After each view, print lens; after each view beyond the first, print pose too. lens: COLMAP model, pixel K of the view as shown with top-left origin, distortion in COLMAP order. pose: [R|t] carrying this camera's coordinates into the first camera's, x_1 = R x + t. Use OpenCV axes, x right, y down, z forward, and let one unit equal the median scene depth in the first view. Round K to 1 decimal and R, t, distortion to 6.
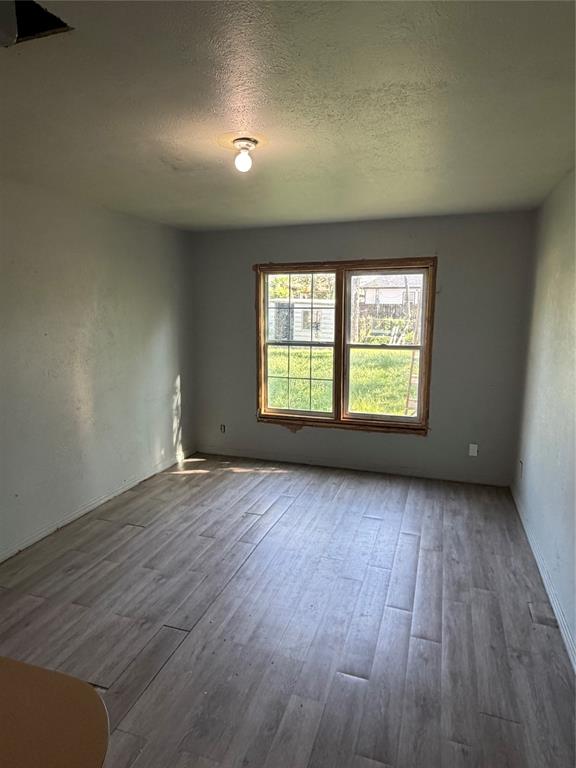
lens RADIAL K [[464.7, 0, 284.2], [0, 464.7, 383.4], [0, 0, 1]] dist [-0.008111, 0.005293]
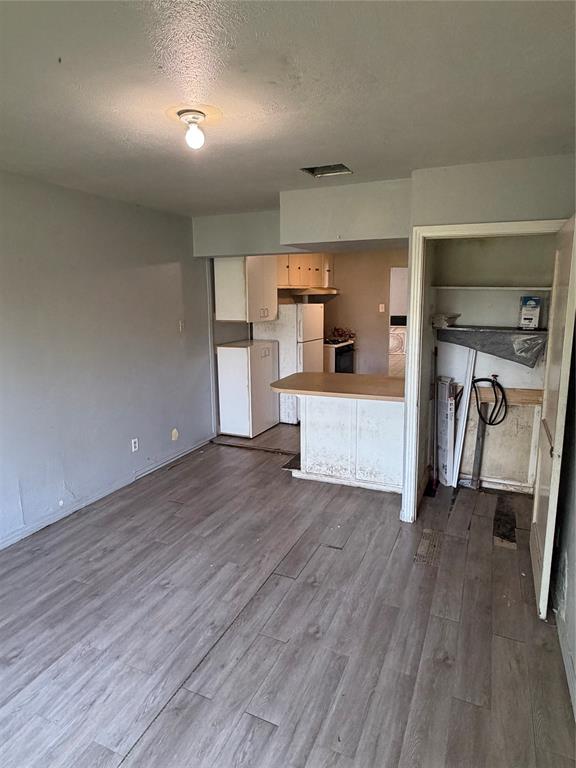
lens RADIAL K [[464.7, 0, 282.4], [0, 464.7, 381.3], [0, 0, 1]] dist [-0.008111, 0.005293]
pose [[-0.996015, -0.006730, 0.088927, -0.274157], [0.024513, 0.938080, 0.345549, -0.276569], [-0.085746, 0.346352, -0.934178, 1.598677]]
